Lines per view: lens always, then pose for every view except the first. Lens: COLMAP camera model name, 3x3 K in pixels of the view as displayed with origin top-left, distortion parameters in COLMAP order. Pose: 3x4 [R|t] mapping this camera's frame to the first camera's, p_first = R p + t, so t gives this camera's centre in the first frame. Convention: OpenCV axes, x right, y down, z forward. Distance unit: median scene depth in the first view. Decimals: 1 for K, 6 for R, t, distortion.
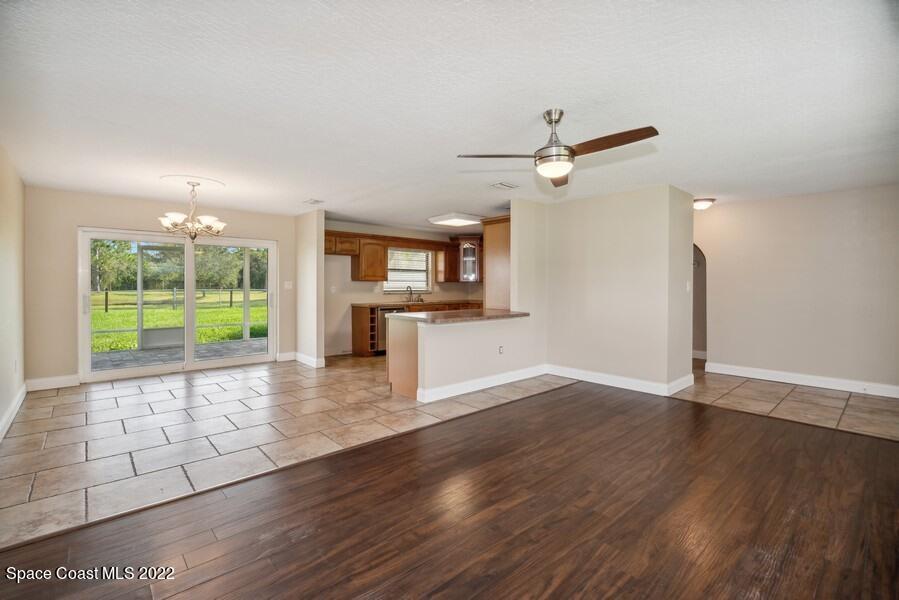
lens RADIAL K [[406.8, 0, 450.8], [0, 406.8, 291.0], [0, 0, 1]] dist [-0.008125, -0.000268]
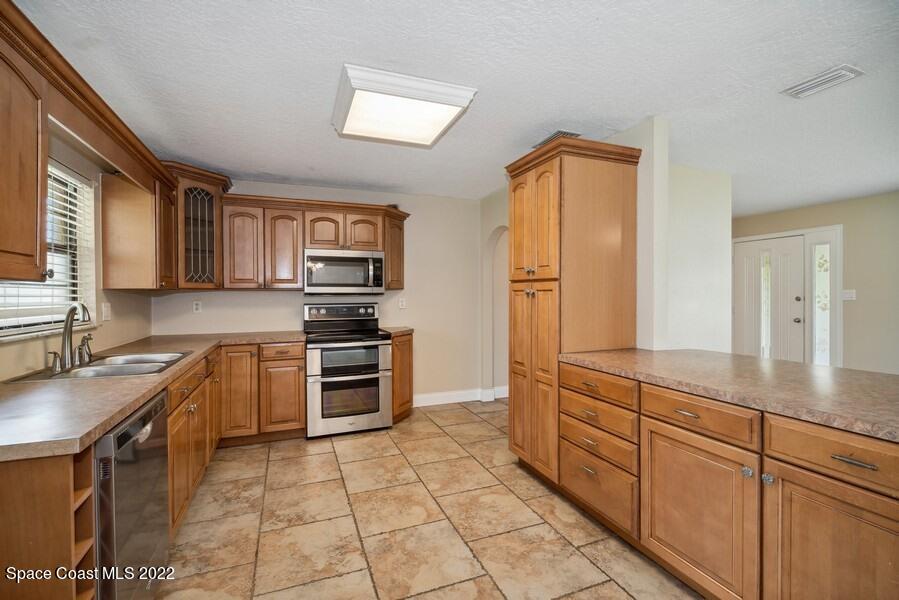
lens RADIAL K [[402.3, 0, 448.9], [0, 402.3, 298.2], [0, 0, 1]] dist [0.002568, -0.000486]
pose [[0.343899, -0.011652, 0.938934, -0.306363], [0.018647, 0.999811, 0.005578, -0.015790], [-0.938821, 0.015590, 0.344051, 0.859771]]
